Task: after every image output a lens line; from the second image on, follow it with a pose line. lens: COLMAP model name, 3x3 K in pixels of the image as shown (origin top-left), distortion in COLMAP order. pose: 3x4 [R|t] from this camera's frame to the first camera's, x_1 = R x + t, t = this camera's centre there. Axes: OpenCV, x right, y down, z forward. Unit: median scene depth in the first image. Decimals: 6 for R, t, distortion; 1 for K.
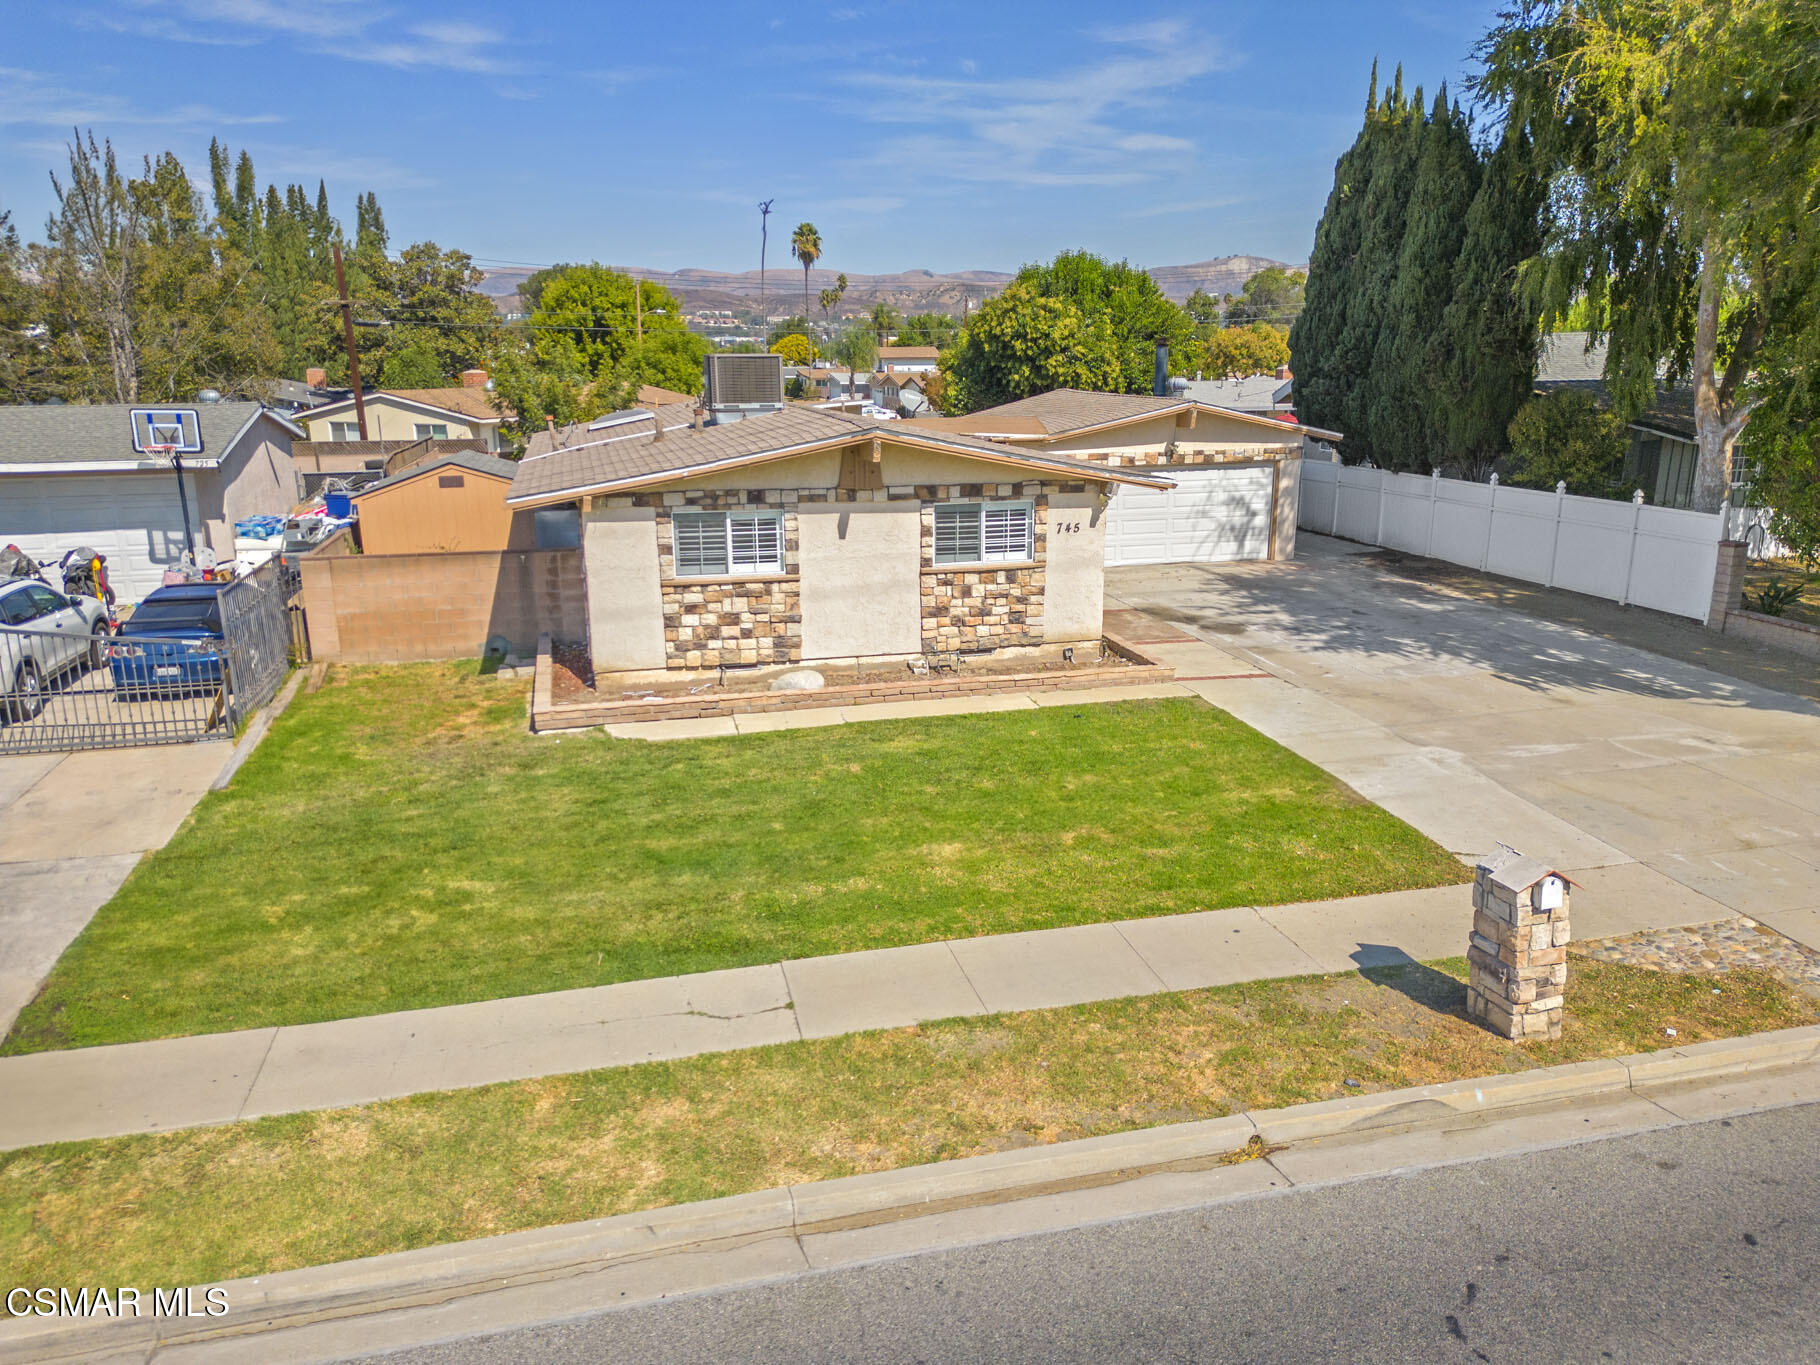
lens RADIAL K [[1324.4, 0, 911.8], [0, 1324.4, 712.5], [0, 0, 1]] dist [0.089365, -0.086206]
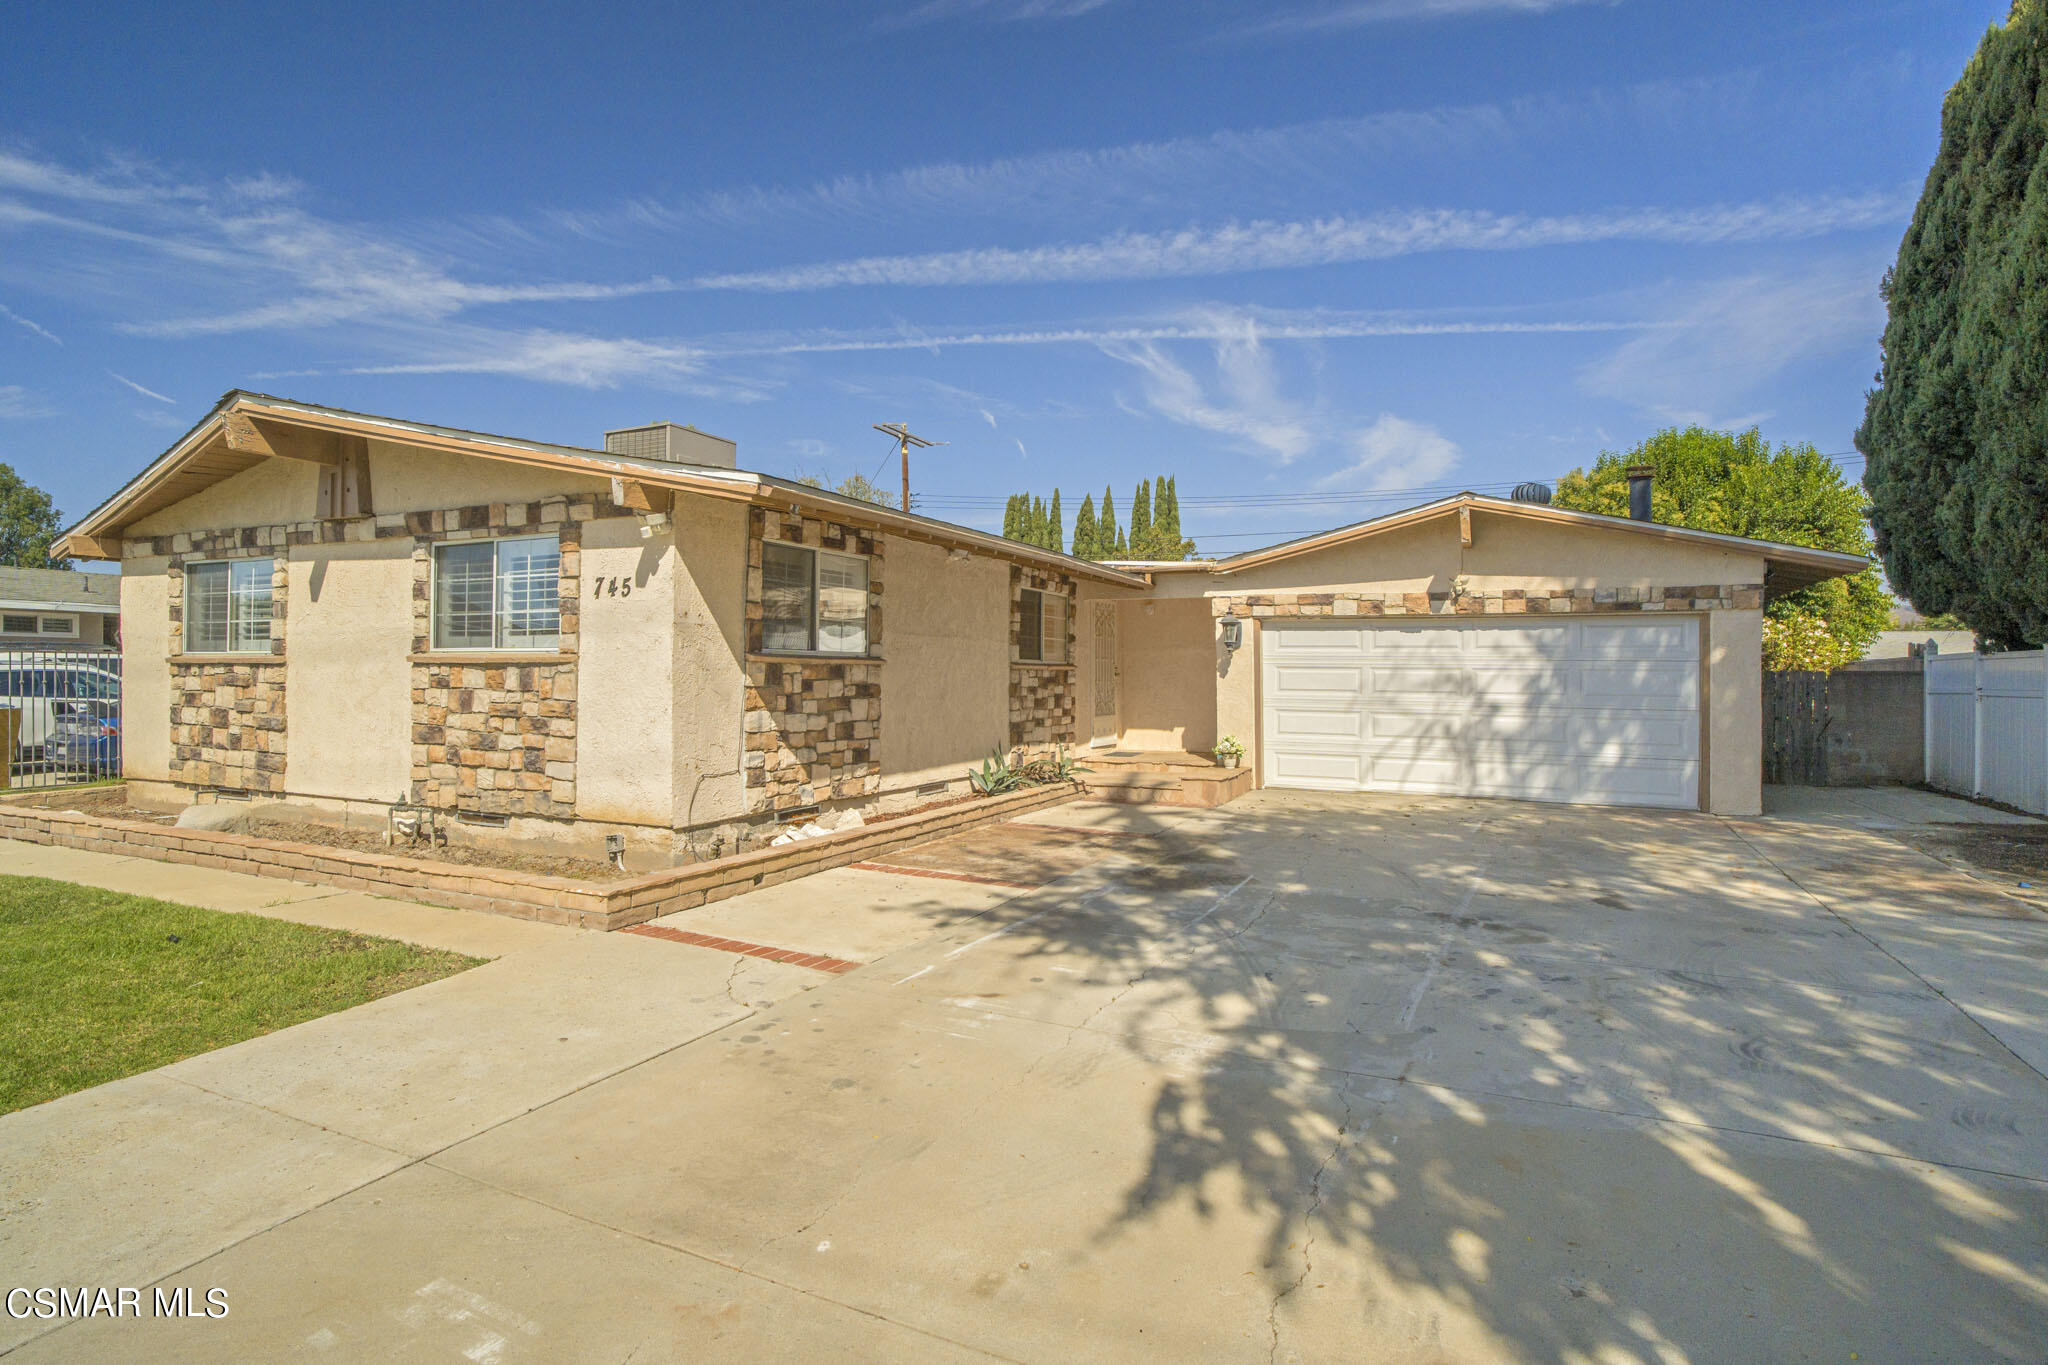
lens RADIAL K [[1119.8, 0, 1024.1], [0, 1119.8, 709.3], [0, 0, 1]] dist [-0.051471, 0.021256]
pose [[0.757531, 0.027345, -0.652226, 0.510564], [-0.188470, 0.965738, -0.178410, -0.050398], [0.625001, 0.258076, 0.736730, 0.809563]]
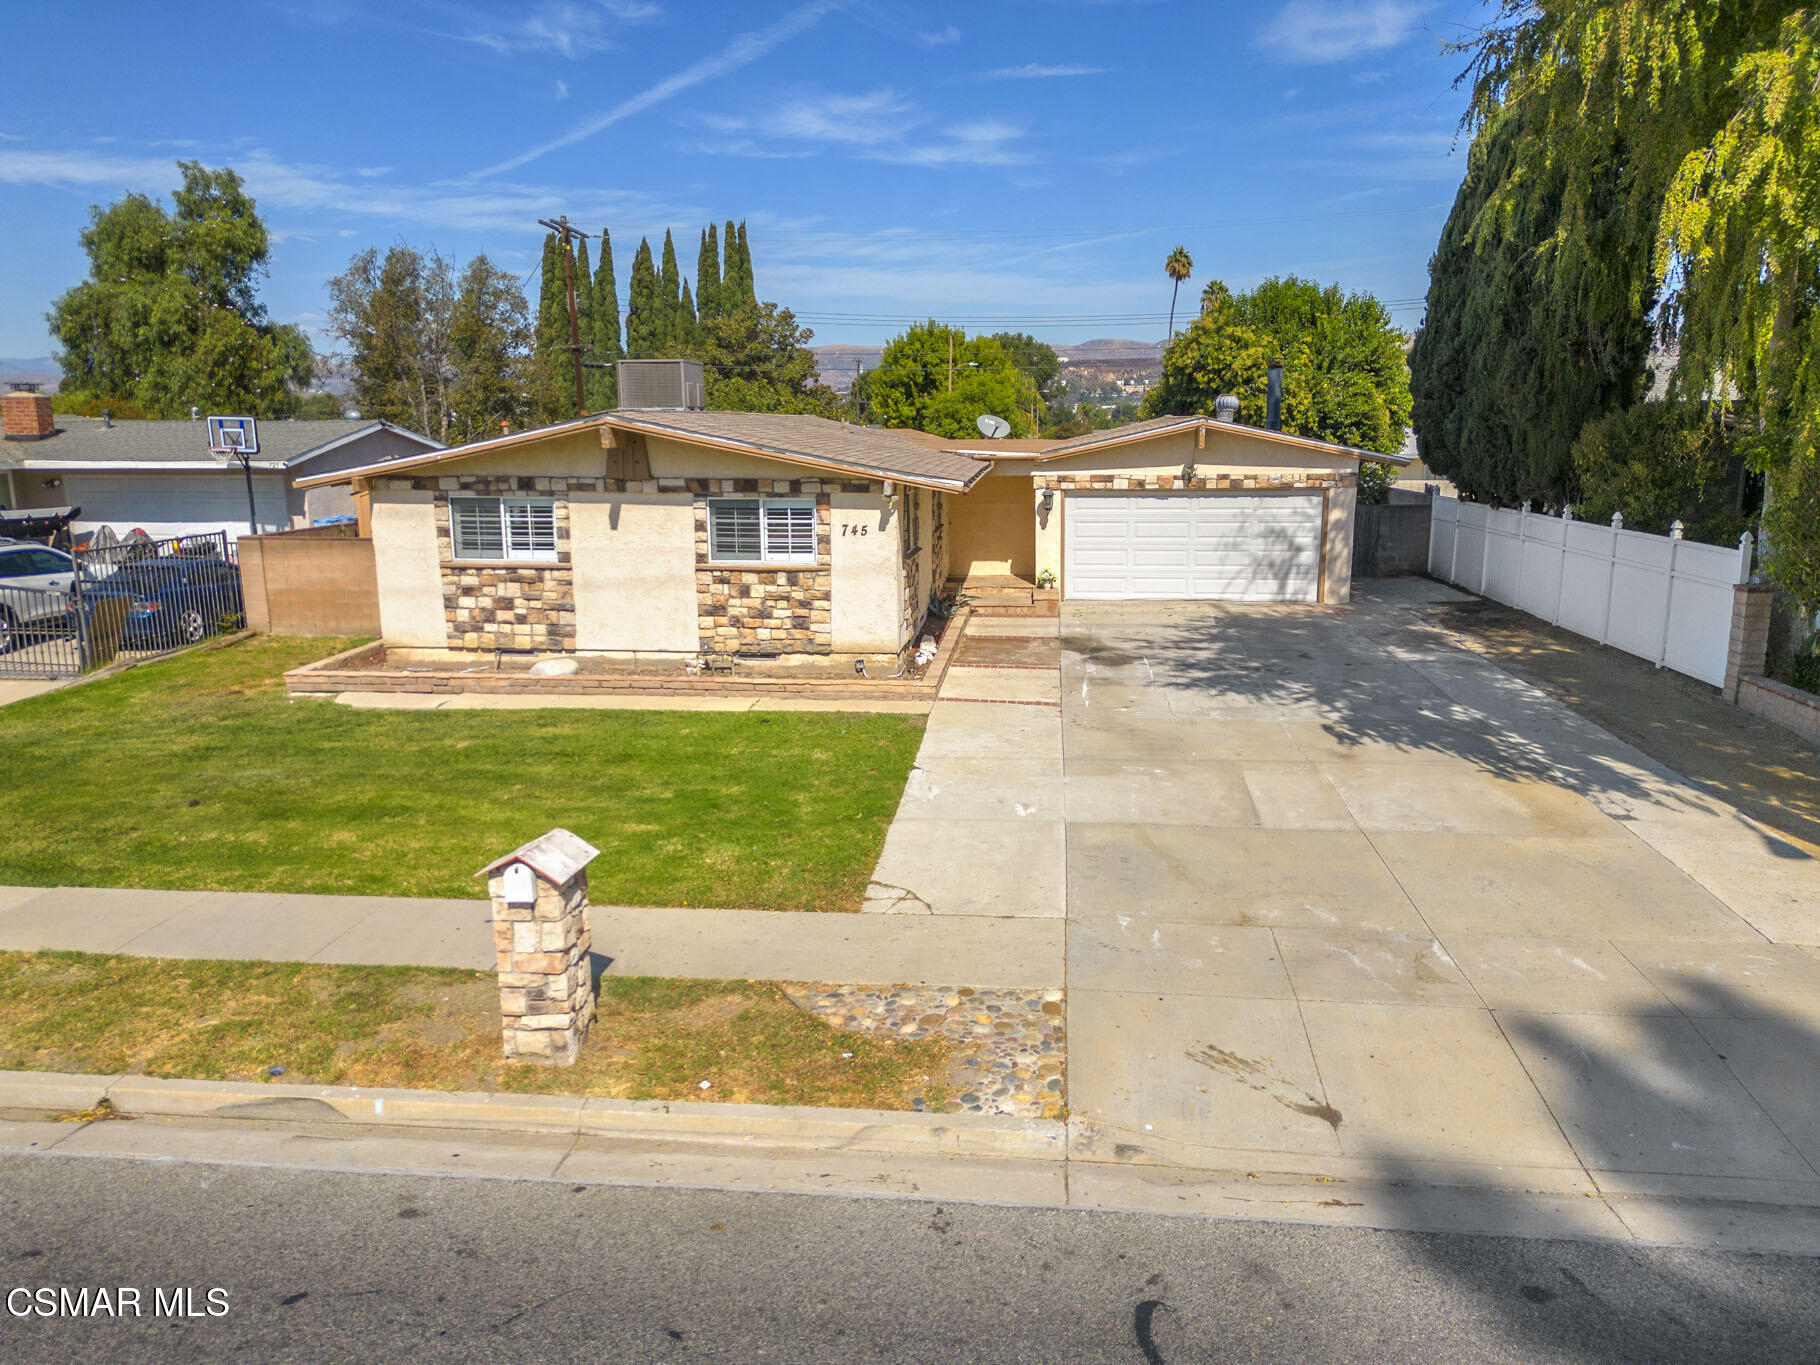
lens RADIAL K [[1324.4, 0, 914.2], [0, 1324.4, 717.6], [0, 0, 1]] dist [0.089365, -0.086206]
pose [[0.931790, 0.079002, -0.354297, 0.501957], [-0.096054, 0.994900, -0.030771, 0.016982], [0.350059, 0.062704, 0.934627, 0.153432]]
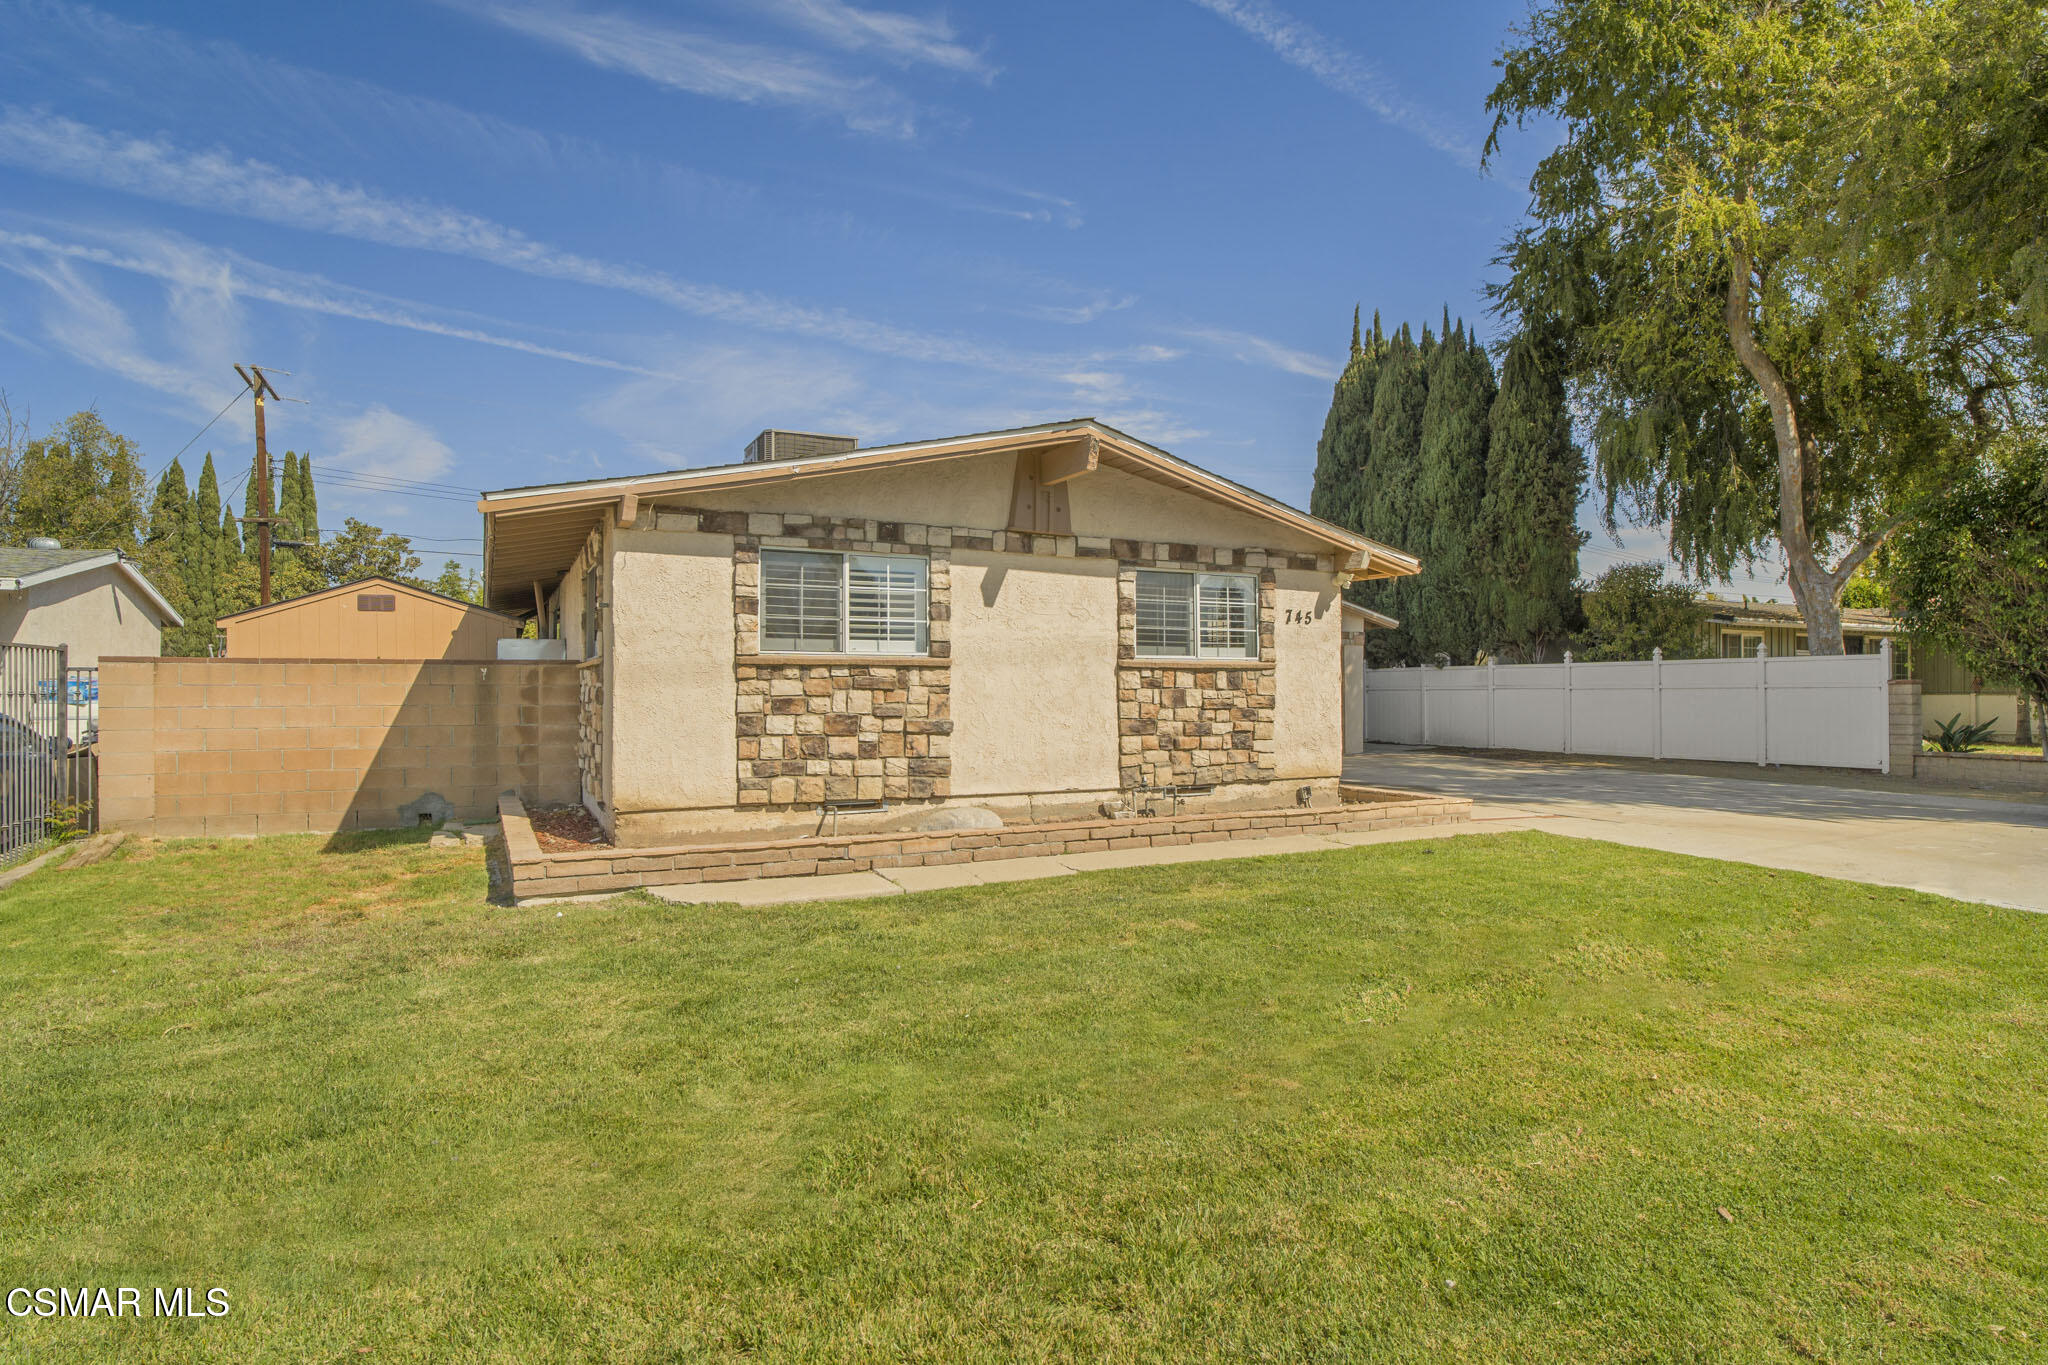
lens RADIAL K [[1119.8, 0, 1010.1], [0, 1119.8, 690.7], [0, 0, 1]] dist [-0.051471, 0.021256]
pose [[0.979111, 0.002076, 0.203314, -0.160146], [0.053891, 0.961535, -0.269343, 0.054722], [-0.196053, 0.274673, 0.941338, 0.475623]]
